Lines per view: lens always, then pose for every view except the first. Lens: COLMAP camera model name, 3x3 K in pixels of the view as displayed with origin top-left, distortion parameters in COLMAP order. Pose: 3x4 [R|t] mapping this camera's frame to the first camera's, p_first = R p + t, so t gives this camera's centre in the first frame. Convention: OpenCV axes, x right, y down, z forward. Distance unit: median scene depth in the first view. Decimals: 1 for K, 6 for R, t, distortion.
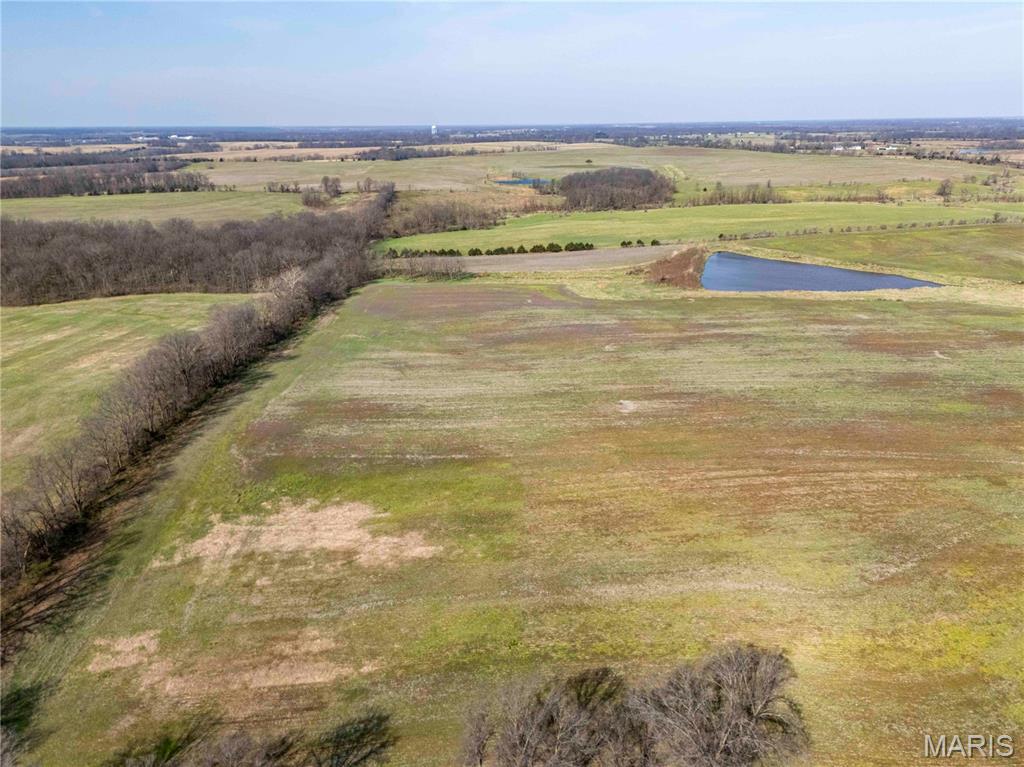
lens RADIAL K [[752.1, 0, 515.7], [0, 752.1, 382.2], [0, 0, 1]] dist [0.076915, -0.070053]
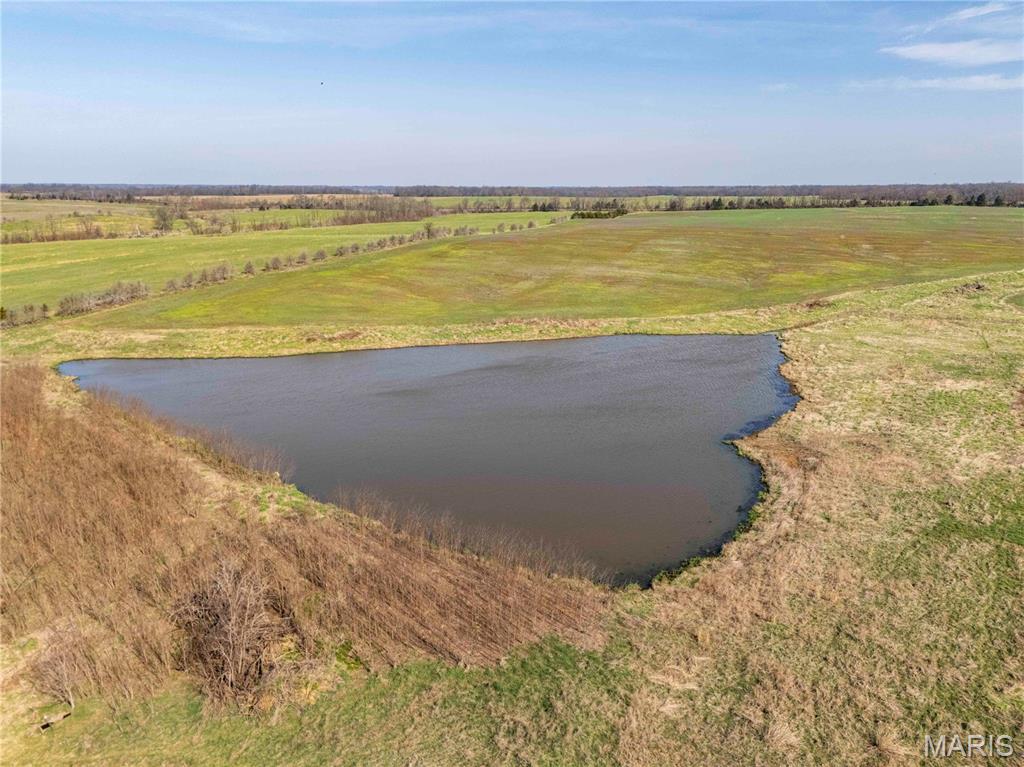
lens RADIAL K [[752.1, 0, 515.7], [0, 752.1, 382.2], [0, 0, 1]] dist [0.076915, -0.070053]
pose [[0.419668, -0.219146, 0.880826, 0.093211], [0.291597, 0.951528, 0.097806, -0.154386], [-0.859564, 0.215800, 0.463228, 0.775666]]
